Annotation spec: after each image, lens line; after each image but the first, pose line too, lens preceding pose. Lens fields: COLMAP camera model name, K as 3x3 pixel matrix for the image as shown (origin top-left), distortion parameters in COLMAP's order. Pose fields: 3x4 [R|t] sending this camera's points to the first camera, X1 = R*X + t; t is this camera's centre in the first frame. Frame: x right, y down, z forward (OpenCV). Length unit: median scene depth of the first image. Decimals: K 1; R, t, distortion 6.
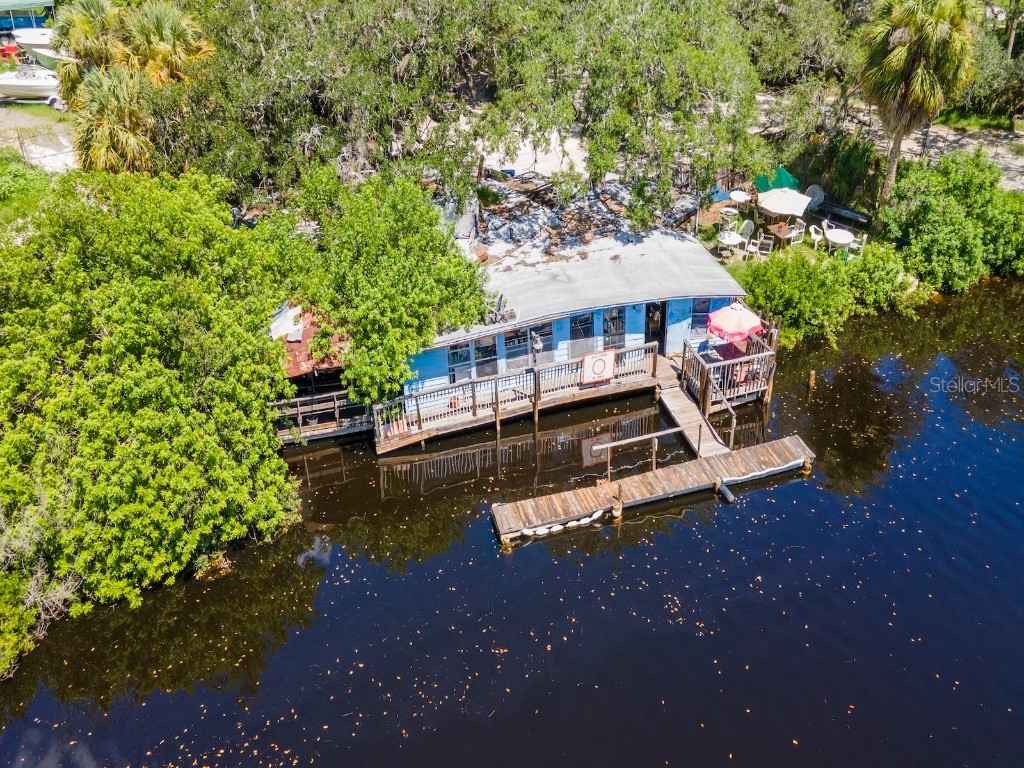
lens RADIAL K [[800.2, 0, 494.9], [0, 800.2, 159.4], [0, 0, 1]] dist [0.032208, 0.002568]
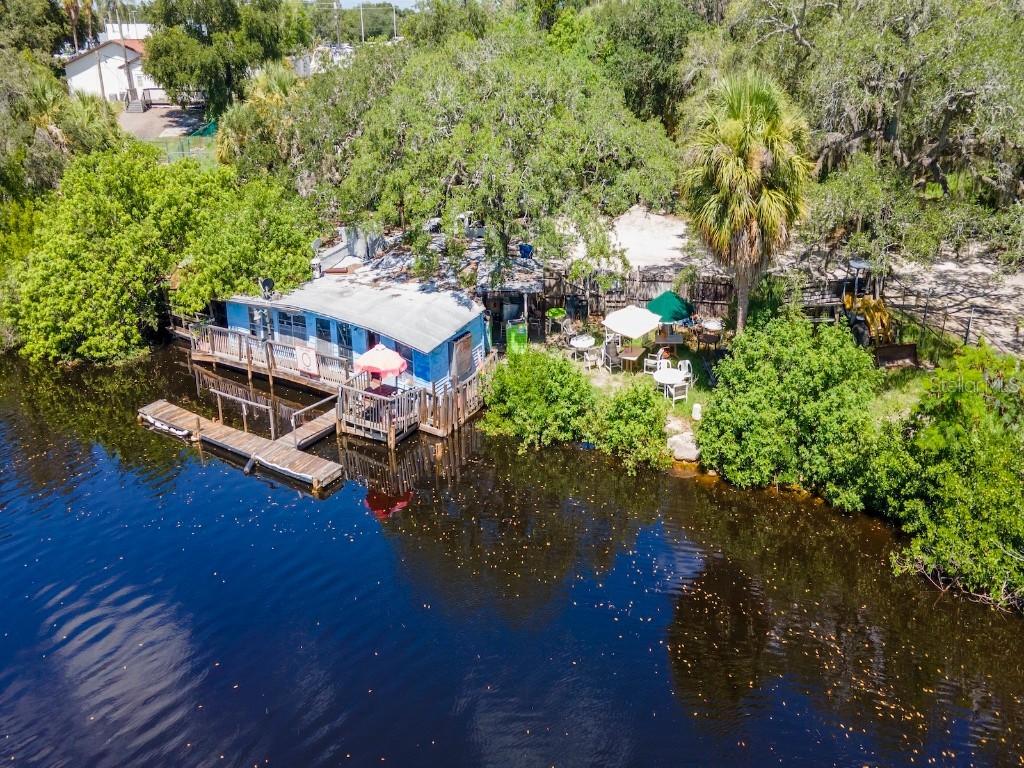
lens RADIAL K [[762.0, 0, 516.3], [0, 762.0, 234.3], [0, 0, 1]] dist [0.025402, 0.059685]
pose [[0.674076, 0.204288, -0.709850, 1.125381], [-0.257101, 0.965793, 0.033803, -0.047505], [0.692474, 0.159717, 0.703541, 0.369650]]
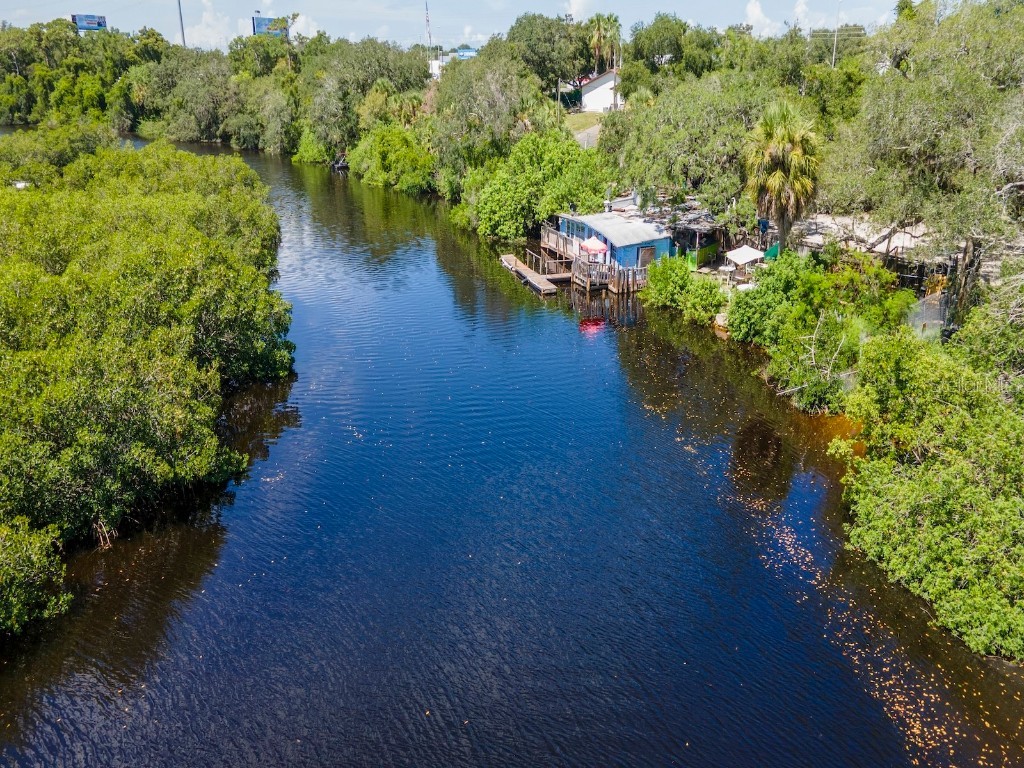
lens RADIAL K [[730.1, 0, 522.7], [0, 730.1, 234.3], [0, 0, 1]] dist [-0.004560, 0.046624]
pose [[0.060078, 0.250440, -0.966266, 2.064885], [-0.339557, 0.915413, 0.216148, -0.163323], [0.938665, 0.315116, 0.140035, 0.559046]]
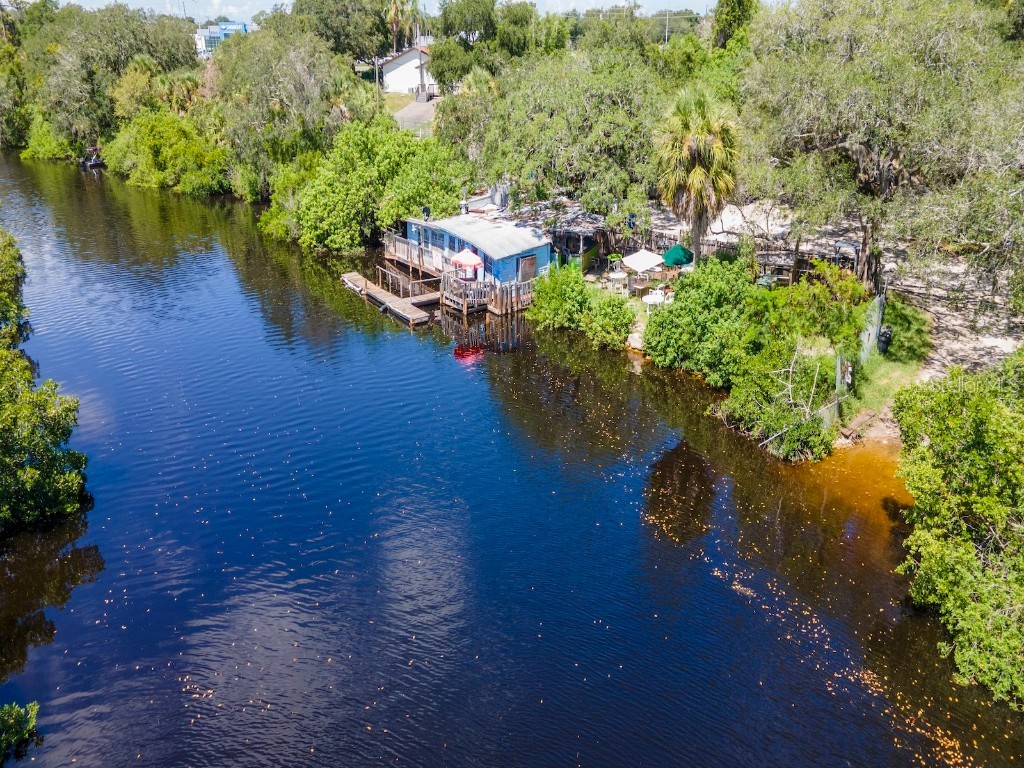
lens RADIAL K [[736.9, 0, 514.8], [0, 736.9, 238.6], [0, 0, 1]] dist [0.036610, 0.001689]
pose [[0.340112, 0.267658, -0.901489, 1.730560], [-0.333994, 0.930520, 0.150269, -0.109274], [0.879074, 0.249983, 0.405877, 0.440808]]
